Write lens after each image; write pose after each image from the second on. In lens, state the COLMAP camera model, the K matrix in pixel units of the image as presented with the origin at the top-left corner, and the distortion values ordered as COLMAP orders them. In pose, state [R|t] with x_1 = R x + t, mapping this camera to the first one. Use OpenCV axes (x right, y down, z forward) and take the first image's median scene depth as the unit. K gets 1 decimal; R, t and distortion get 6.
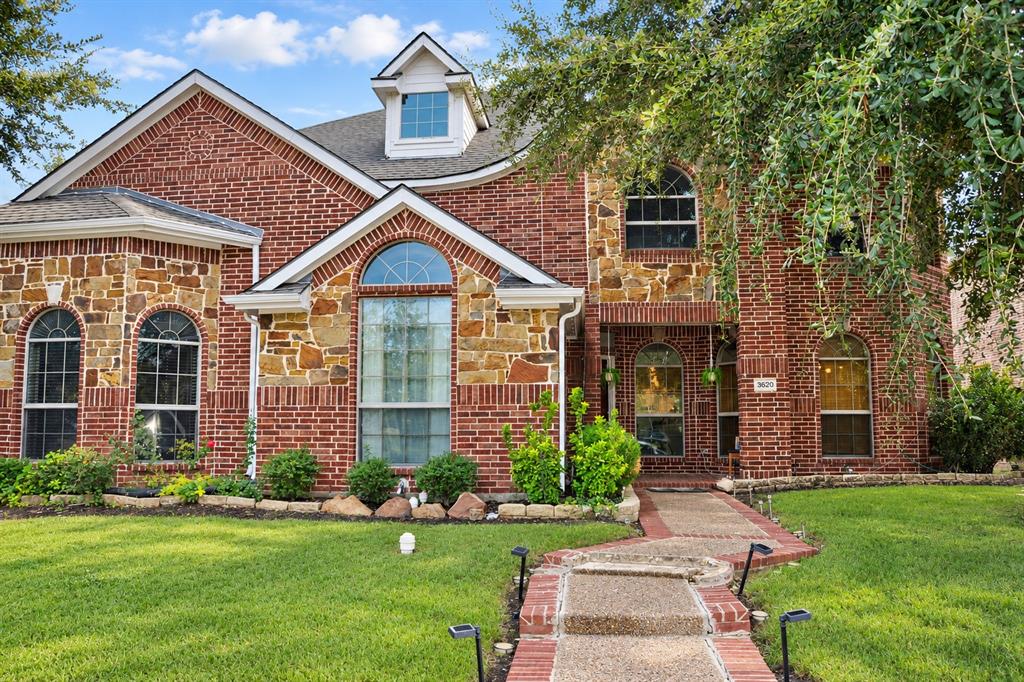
lens RADIAL K [[808.0, 0, 511.6], [0, 808.0, 340.2], [0, 0, 1]] dist [-0.149930, 0.117043]
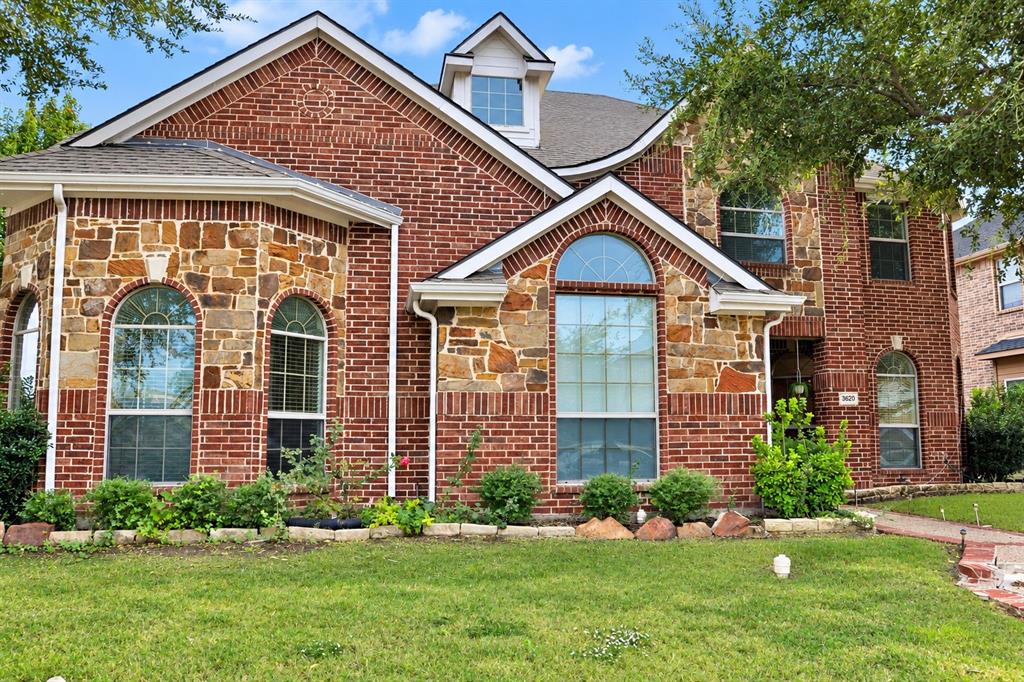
lens RADIAL K [[808.0, 0, 511.8], [0, 808.0, 344.7], [0, 0, 1]] dist [-0.149930, 0.117043]
pose [[0.962876, 0.034333, 0.267751, -0.453496], [-0.031347, 0.999390, -0.015423, 0.018063], [-0.268117, 0.006458, 0.963365, 0.149940]]
